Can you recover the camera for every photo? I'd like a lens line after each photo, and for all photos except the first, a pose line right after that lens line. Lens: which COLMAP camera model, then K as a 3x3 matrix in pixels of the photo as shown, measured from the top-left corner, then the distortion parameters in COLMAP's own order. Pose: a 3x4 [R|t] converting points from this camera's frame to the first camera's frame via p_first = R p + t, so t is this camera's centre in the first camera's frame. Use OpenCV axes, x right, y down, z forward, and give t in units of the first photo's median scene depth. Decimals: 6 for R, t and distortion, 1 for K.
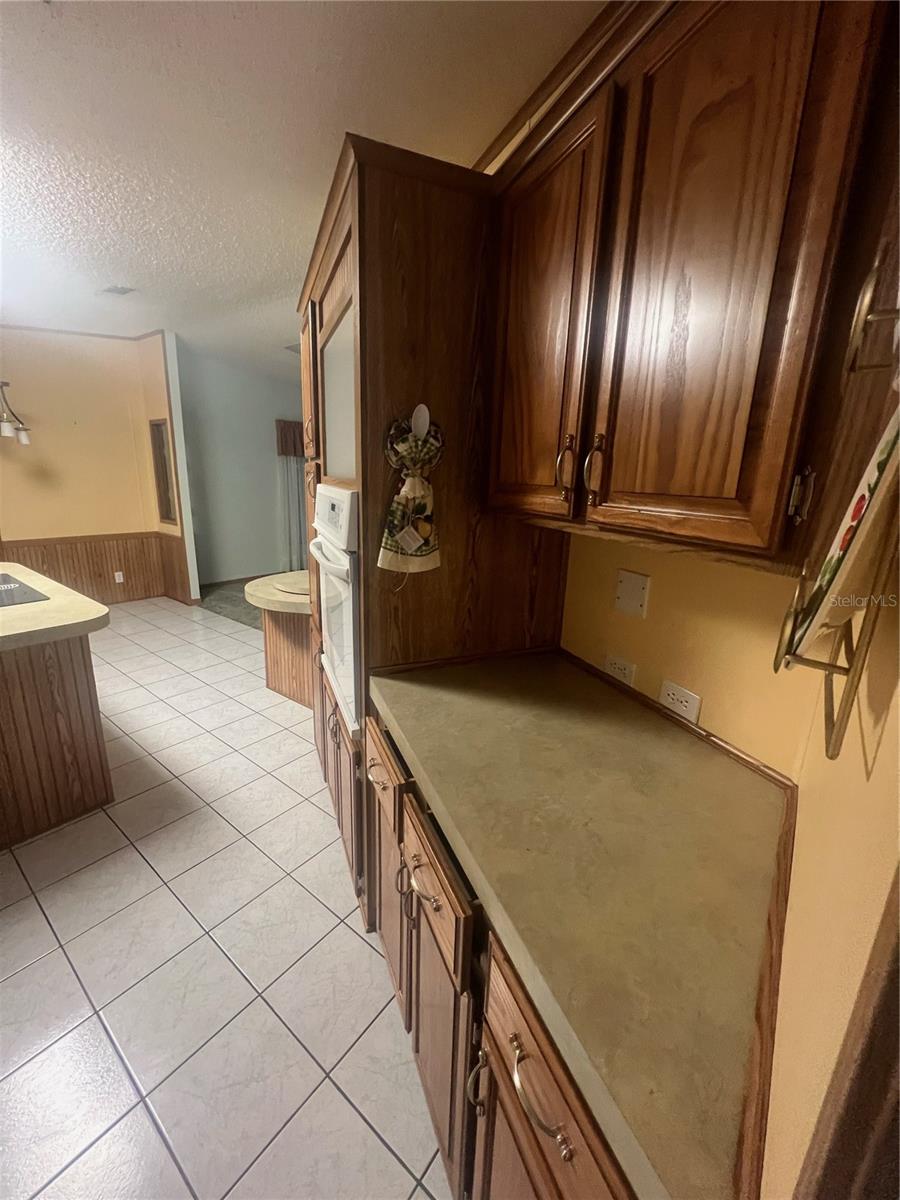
lens RADIAL K [[479.3, 0, 451.4], [0, 479.3, 597.3], [0, 0, 1]] dist [-0.002016, 0.000297]
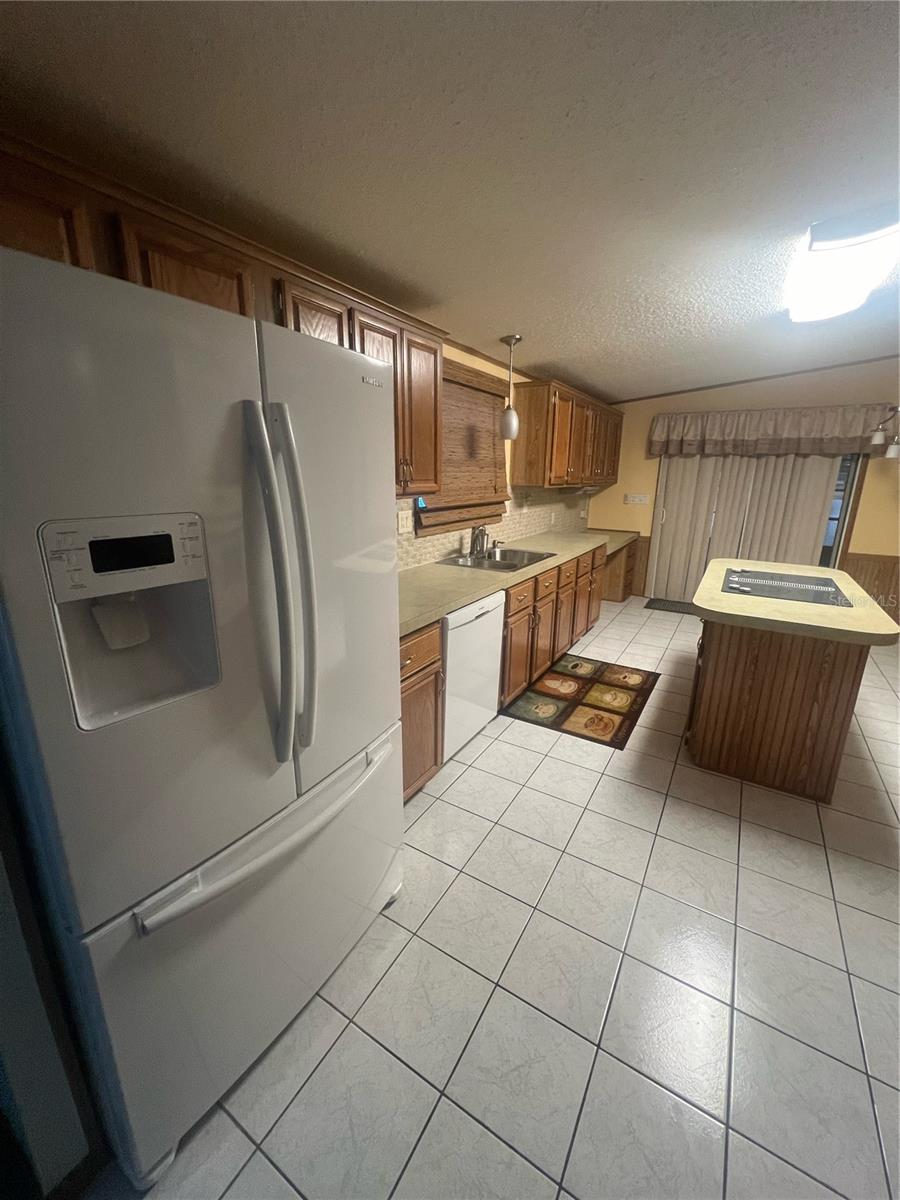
lens RADIAL K [[479.3, 0, 451.4], [0, 479.3, 597.3], [0, 0, 1]] dist [-0.002016, 0.000297]
pose [[0.102887, 0.223572, -0.969242, 0.157064], [-0.255776, 0.947594, 0.191428, 0.011182], [0.961245, 0.228213, 0.154680, -0.075239]]
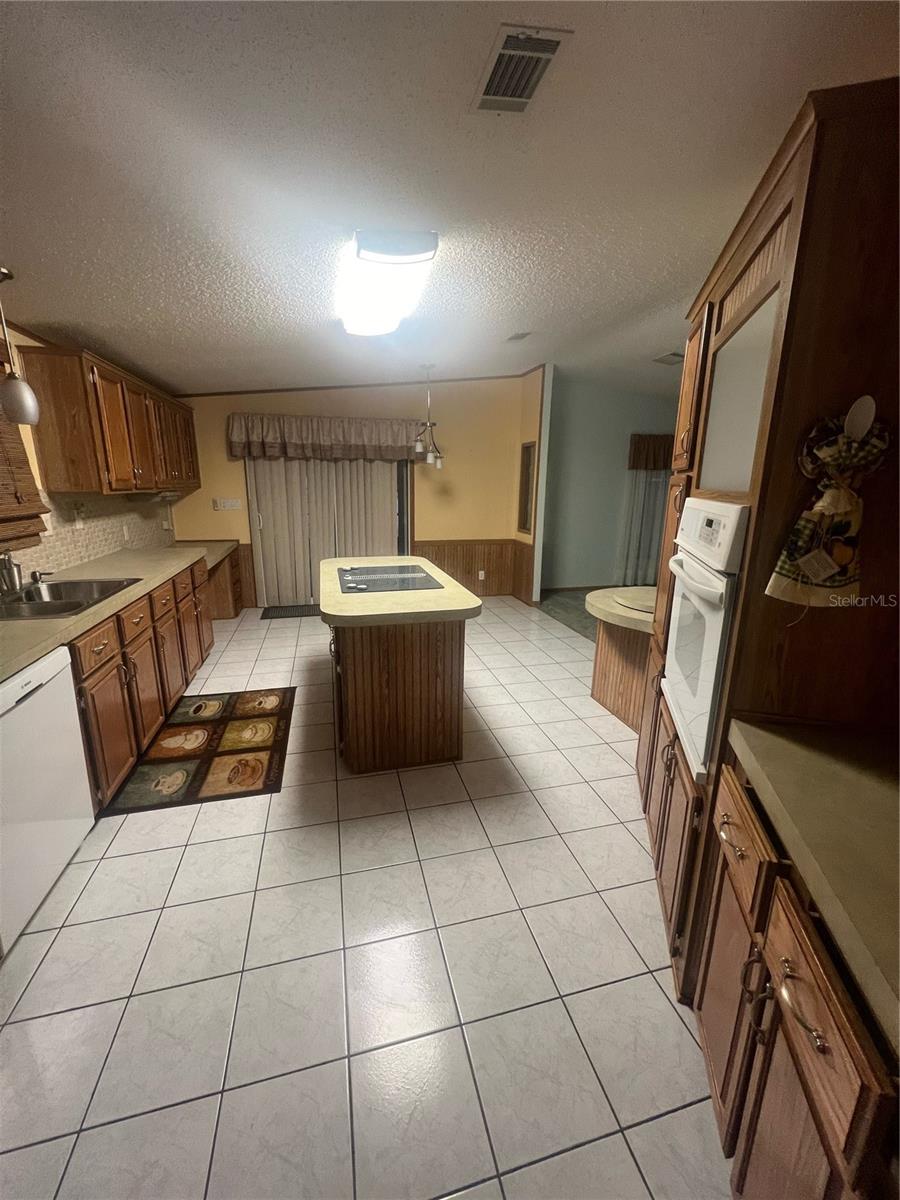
lens RADIAL K [[479.3, 0, 451.4], [0, 479.3, 597.3], [0, 0, 1]] dist [-0.002016, 0.000297]
pose [[0.786718, 0.121722, -0.605193, -0.058881], [-0.138536, 0.990174, 0.019064, 0.001650], [0.601567, 0.068843, 0.795850, -0.006153]]
